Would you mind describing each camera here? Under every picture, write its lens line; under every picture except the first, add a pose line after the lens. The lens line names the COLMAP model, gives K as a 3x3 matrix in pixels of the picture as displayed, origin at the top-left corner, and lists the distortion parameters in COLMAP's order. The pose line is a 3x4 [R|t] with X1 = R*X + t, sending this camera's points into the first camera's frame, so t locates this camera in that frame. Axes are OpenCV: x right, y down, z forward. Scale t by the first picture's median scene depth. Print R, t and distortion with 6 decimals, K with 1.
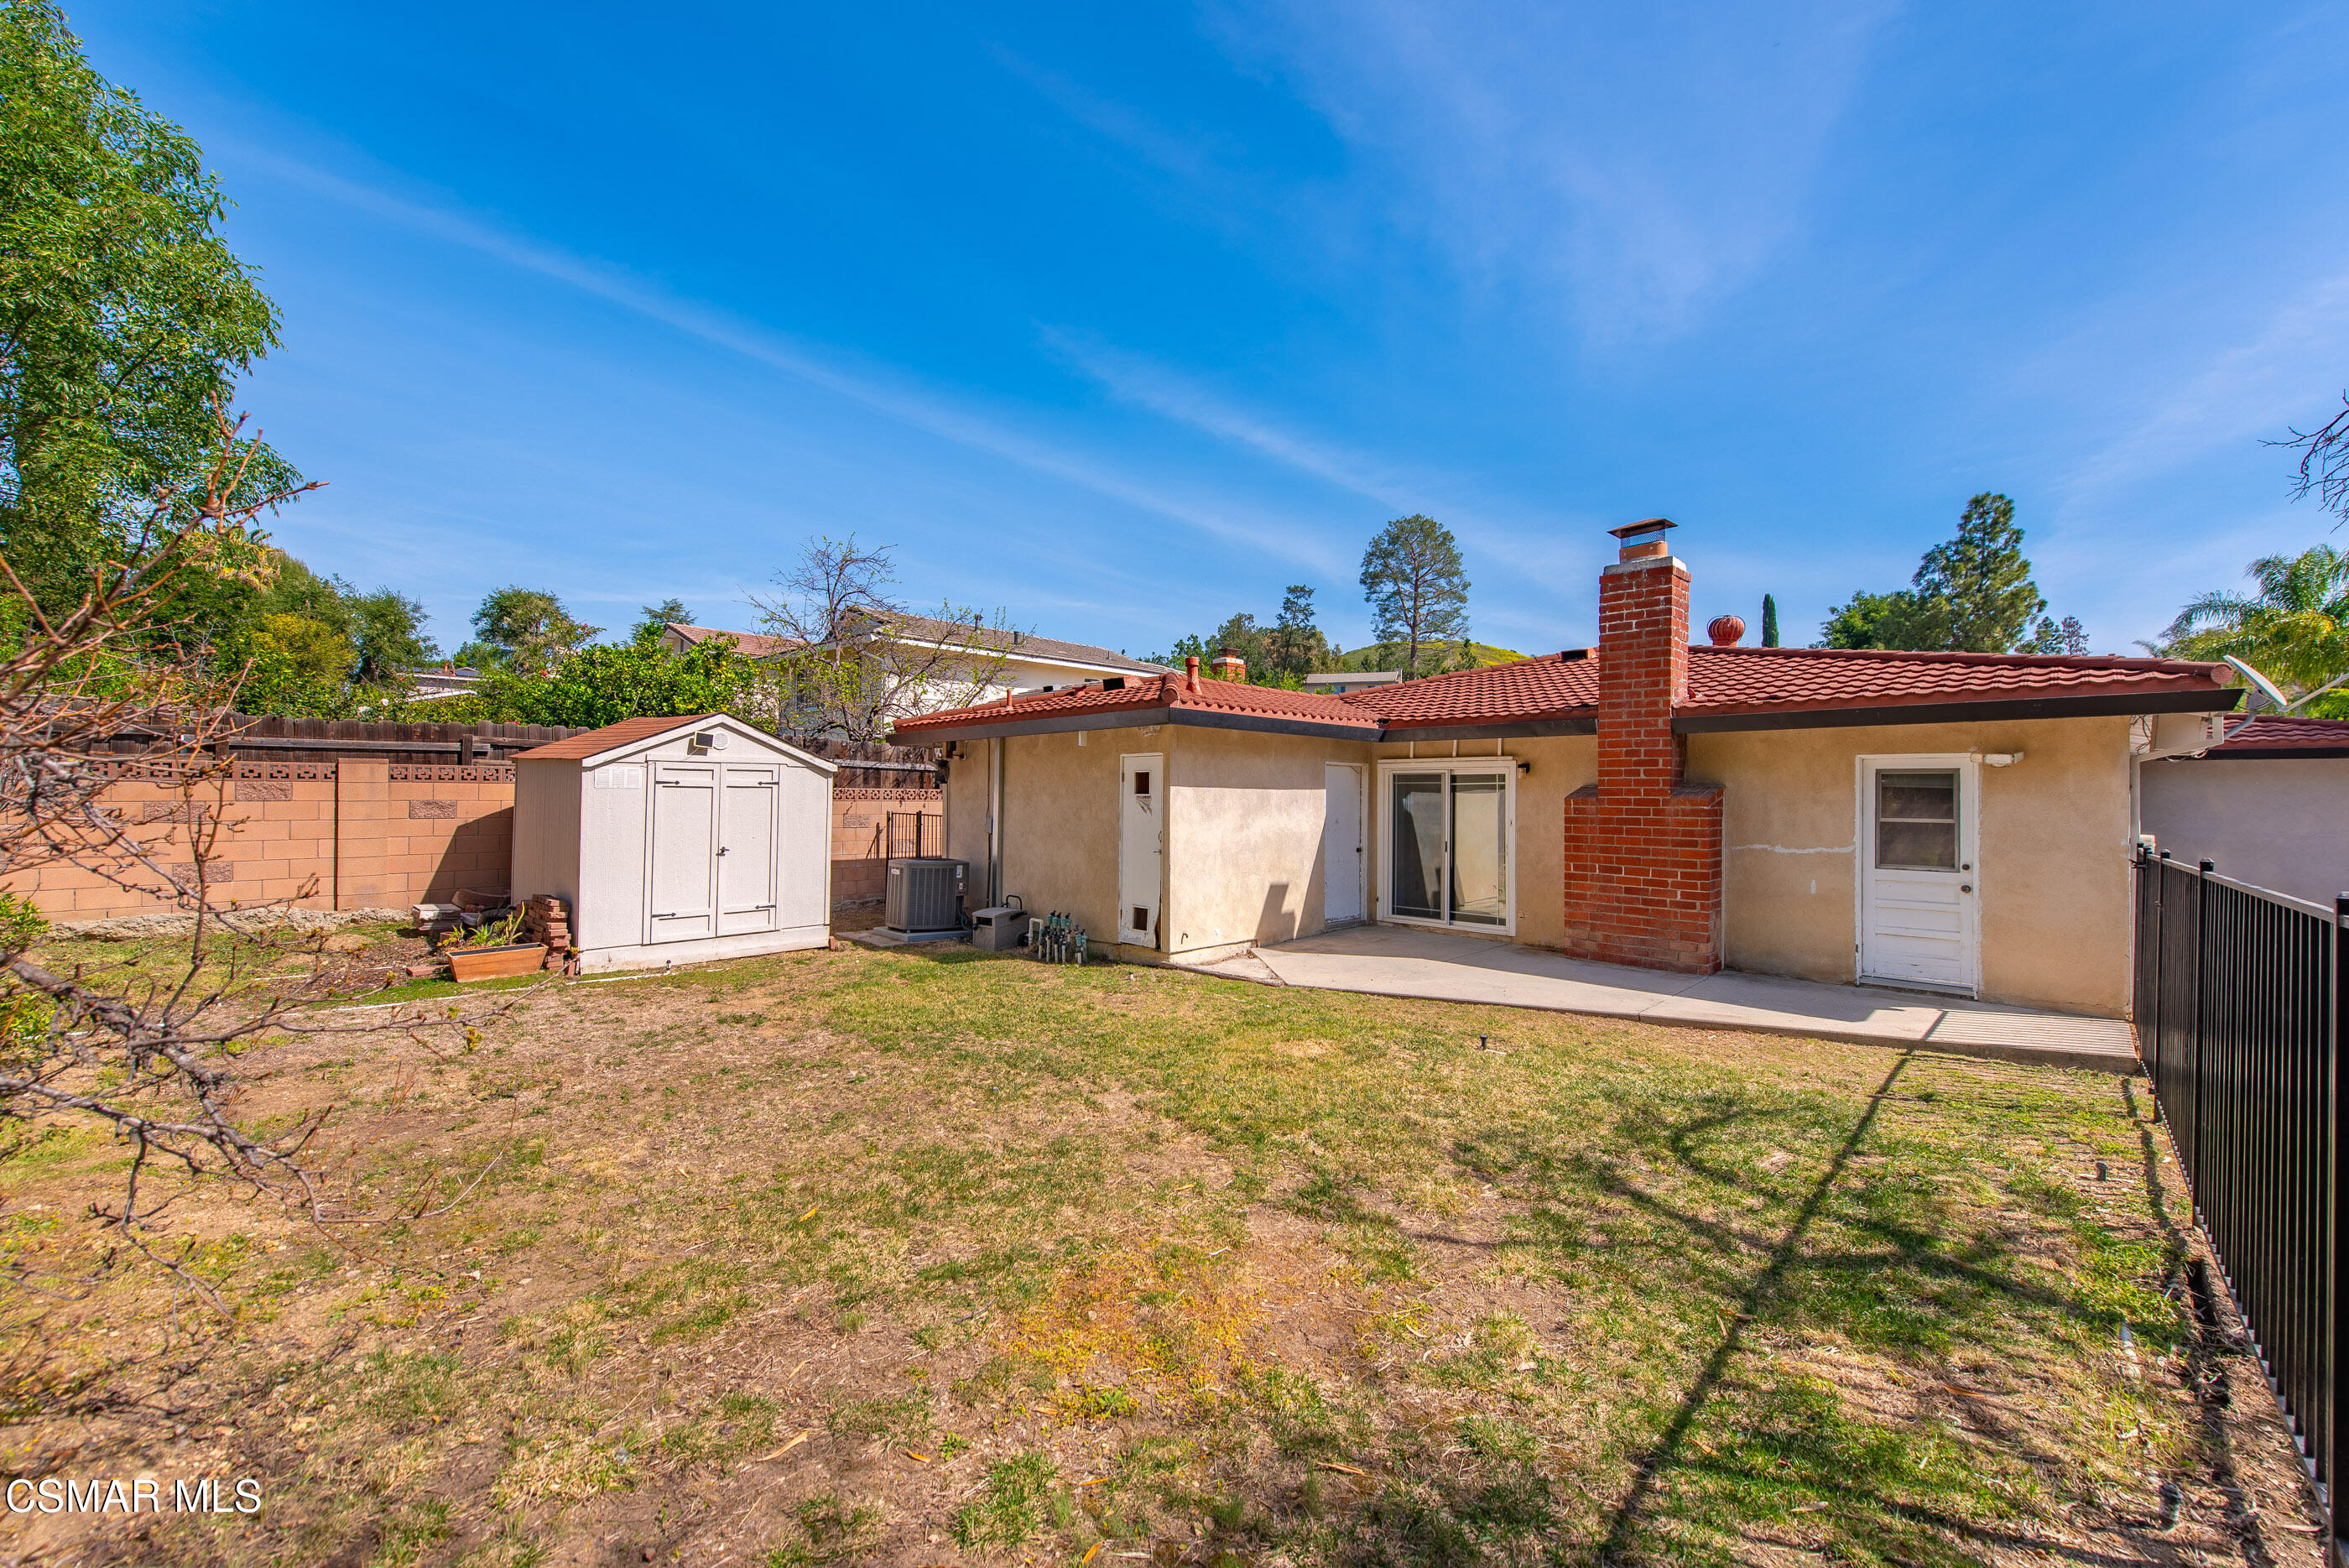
lens RADIAL K [[924.9, 0, 1174.5], [0, 924.9, 784.0], [0, 0, 1]] dist [0.000317, -0.000019]
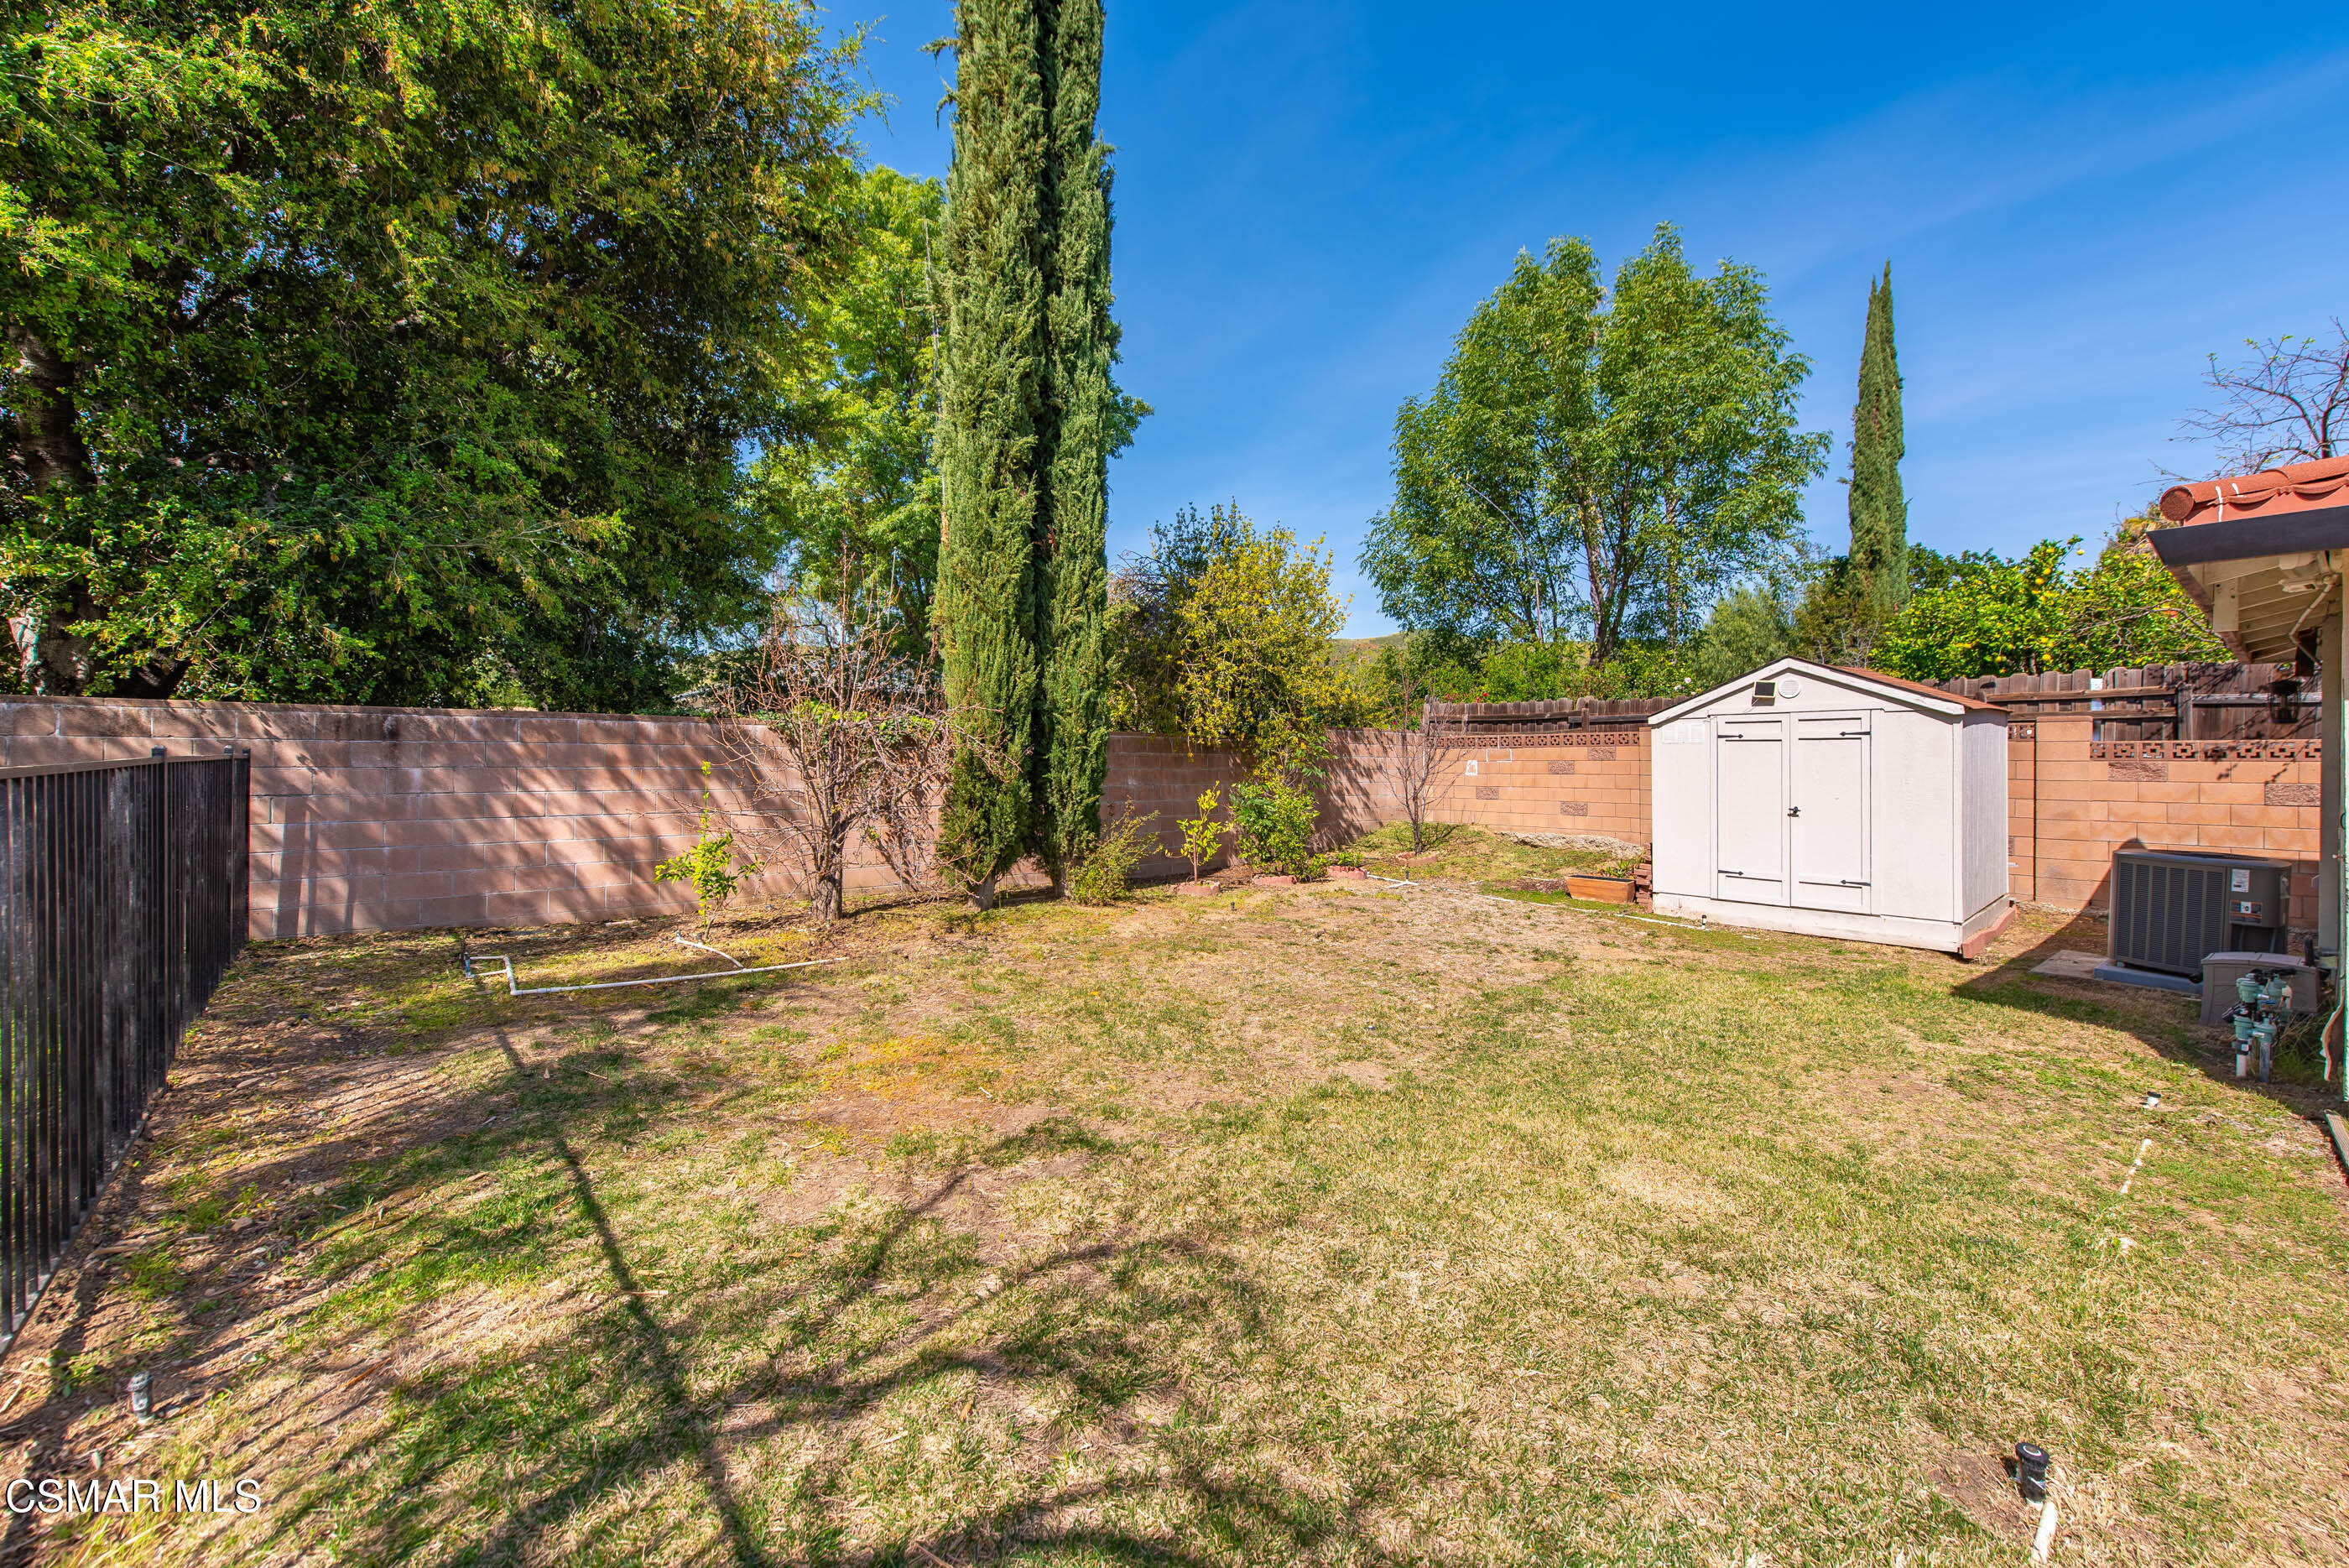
lens RADIAL K [[939.9, 0, 1213.4], [0, 939.9, 761.9], [0, 0, 1]] dist [0.000693, 0.000071]
pose [[-0.090494, -0.009130, -0.995855, 0.602360], [0.004620, 0.999943, -0.009588, 0.040052], [0.995886, -0.005469, -0.090446, 0.676301]]
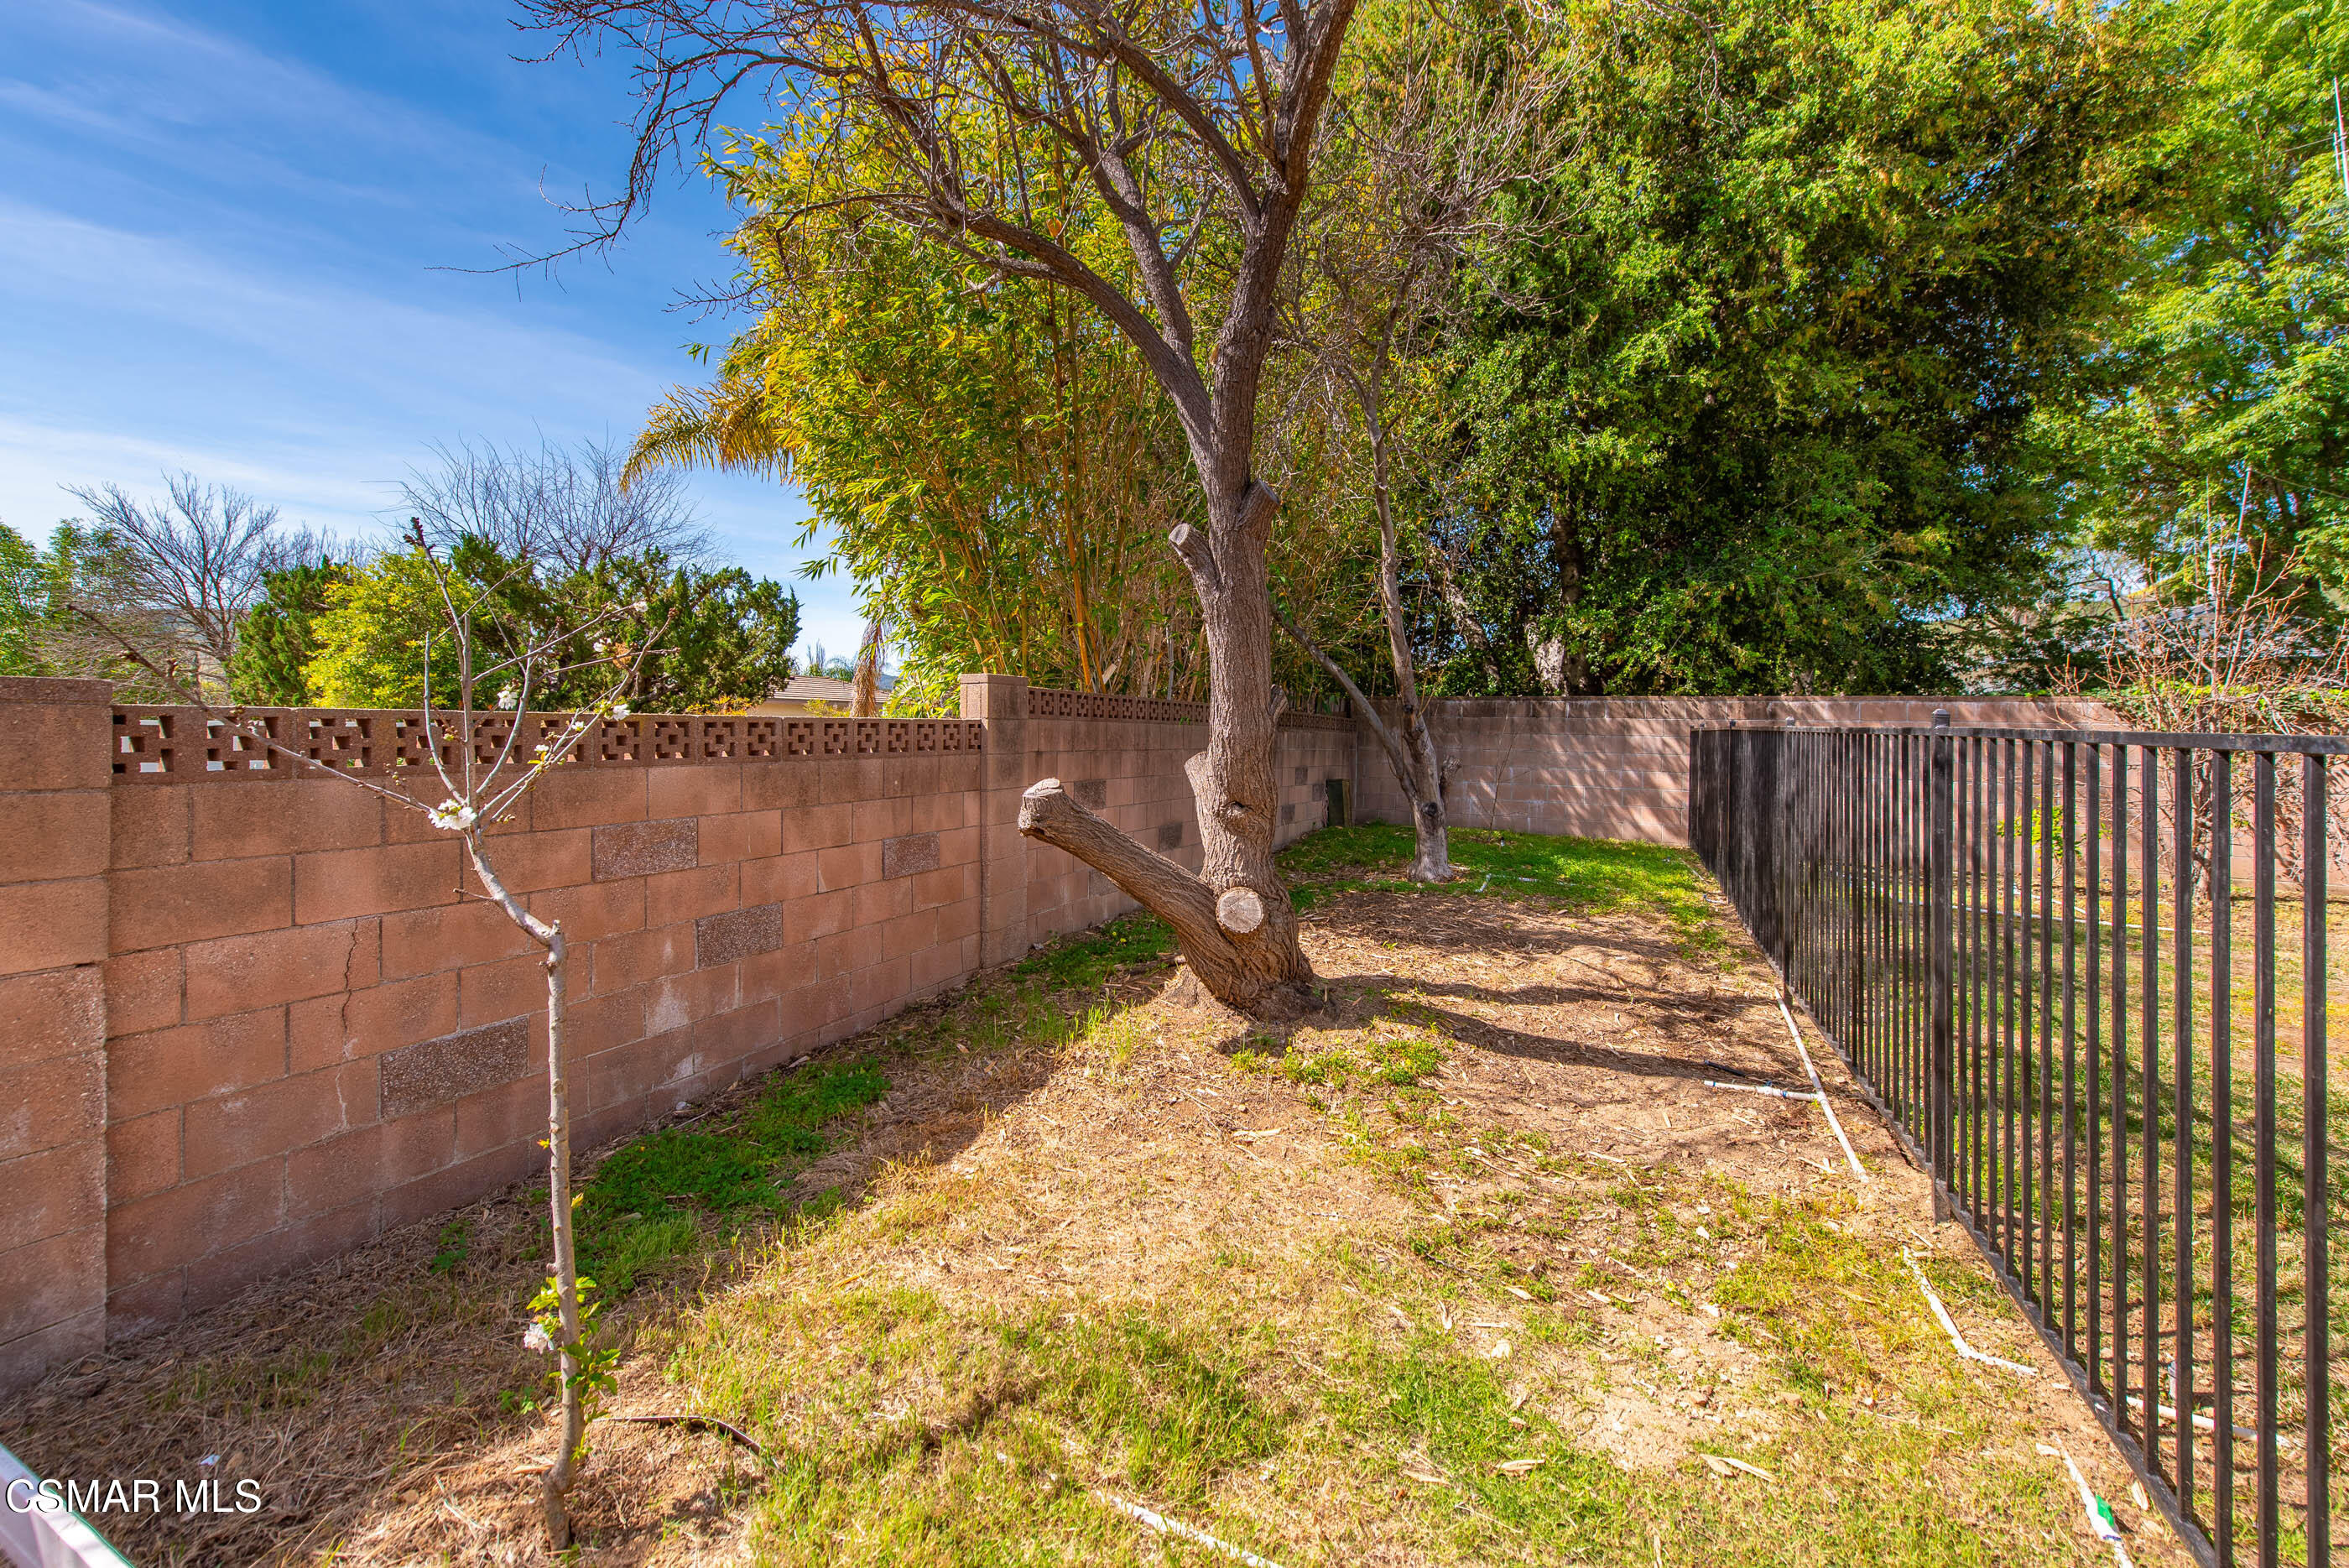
lens RADIAL K [[956.1, 0, 1177.4], [0, 956.1, 717.2], [0, 0, 1]] dist [0.000801, 0.000159]
pose [[-0.948808, -0.033582, -0.314063, 0.786243], [-0.025501, 0.999230, -0.029805, 0.052305], [0.314822, -0.020270, -0.948934, 0.740733]]
